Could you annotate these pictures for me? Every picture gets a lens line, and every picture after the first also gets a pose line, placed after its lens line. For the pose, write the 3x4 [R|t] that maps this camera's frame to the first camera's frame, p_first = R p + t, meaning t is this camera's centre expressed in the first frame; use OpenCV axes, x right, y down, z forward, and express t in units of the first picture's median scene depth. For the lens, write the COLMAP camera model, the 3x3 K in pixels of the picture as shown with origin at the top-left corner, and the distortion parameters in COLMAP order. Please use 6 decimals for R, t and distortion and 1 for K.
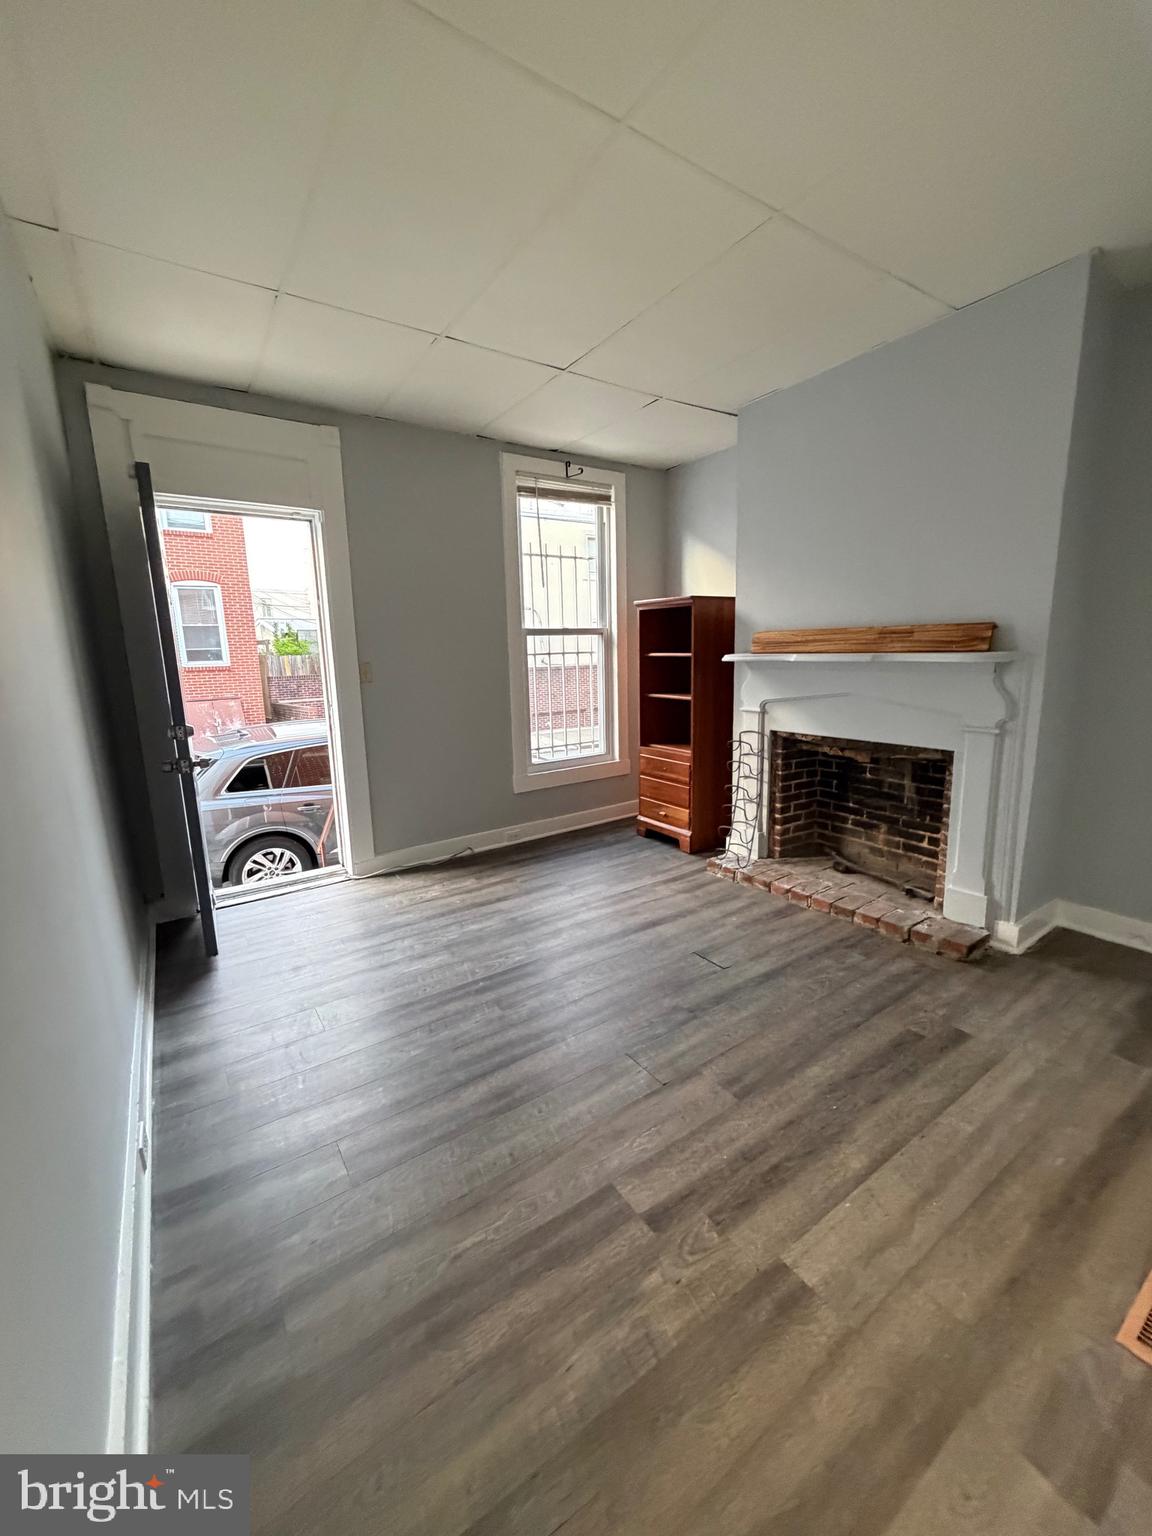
lens RADIAL K [[614.1, 0, 578.7], [0, 614.1, 764.5], [0, 0, 1]] dist [0.001267, 0.000542]
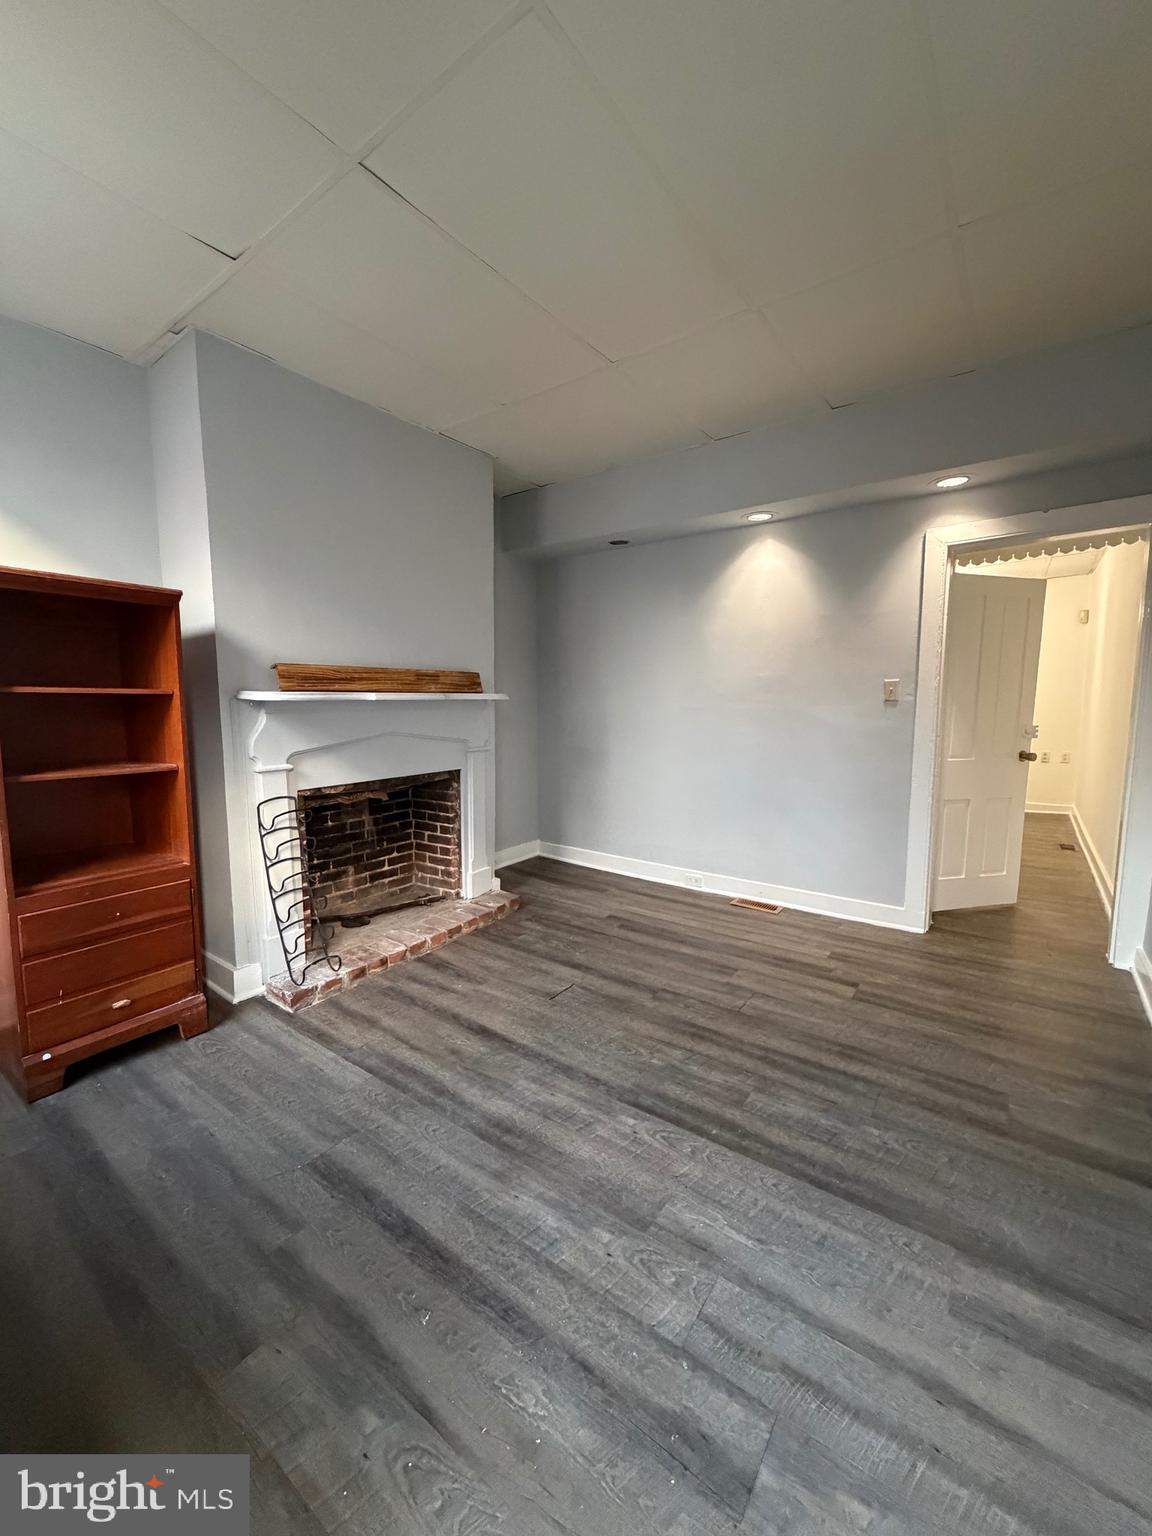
lens RADIAL K [[614.1, 0, 576.3], [0, 614.1, 764.1], [0, 0, 1]] dist [0.001267, 0.000542]
pose [[-0.344030, -0.074228, 0.936020, -0.595169], [0.186953, 0.971496, 0.145755, -0.152479], [-0.920159, 0.225136, -0.320347, 1.034260]]
